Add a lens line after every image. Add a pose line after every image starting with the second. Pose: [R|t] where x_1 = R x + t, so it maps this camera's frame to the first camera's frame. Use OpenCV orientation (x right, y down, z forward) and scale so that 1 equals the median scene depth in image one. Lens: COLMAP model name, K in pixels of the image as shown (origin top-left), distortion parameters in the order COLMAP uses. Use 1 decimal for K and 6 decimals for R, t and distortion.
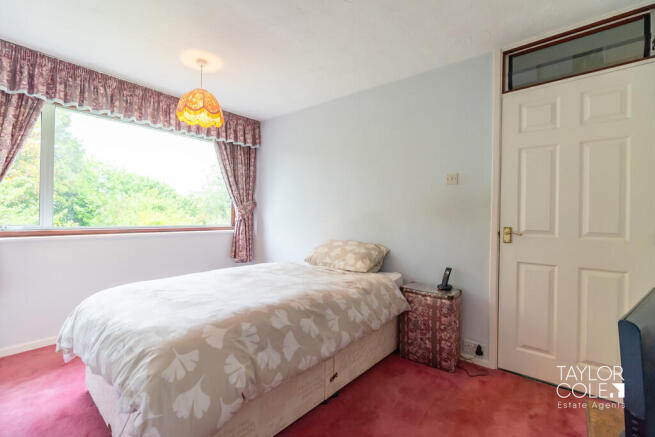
lens RADIAL K [[283.1, 0, 324.8], [0, 283.1, 216.6], [0, 0, 1]] dist [-0.004630, 0.000156]
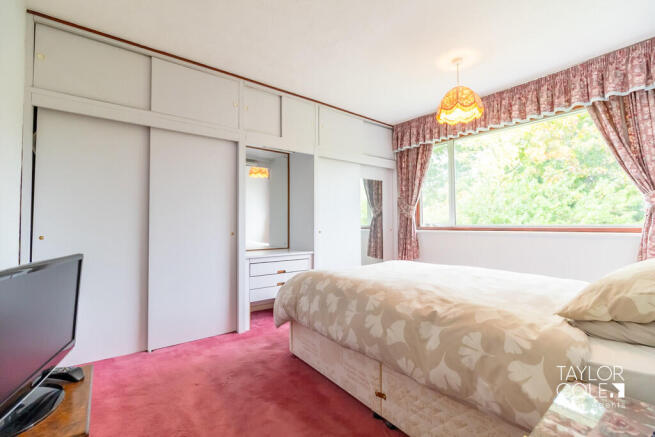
lens RADIAL K [[283.1, 0, 324.1], [0, 283.1, 219.4], [0, 0, 1]] dist [-0.004630, 0.000156]
pose [[-0.197516, -0.032370, -0.979765, 0.898231], [0.000073, 0.999454, -0.033035, 0.086052], [0.980300, -0.006597, -0.197406, 1.019548]]
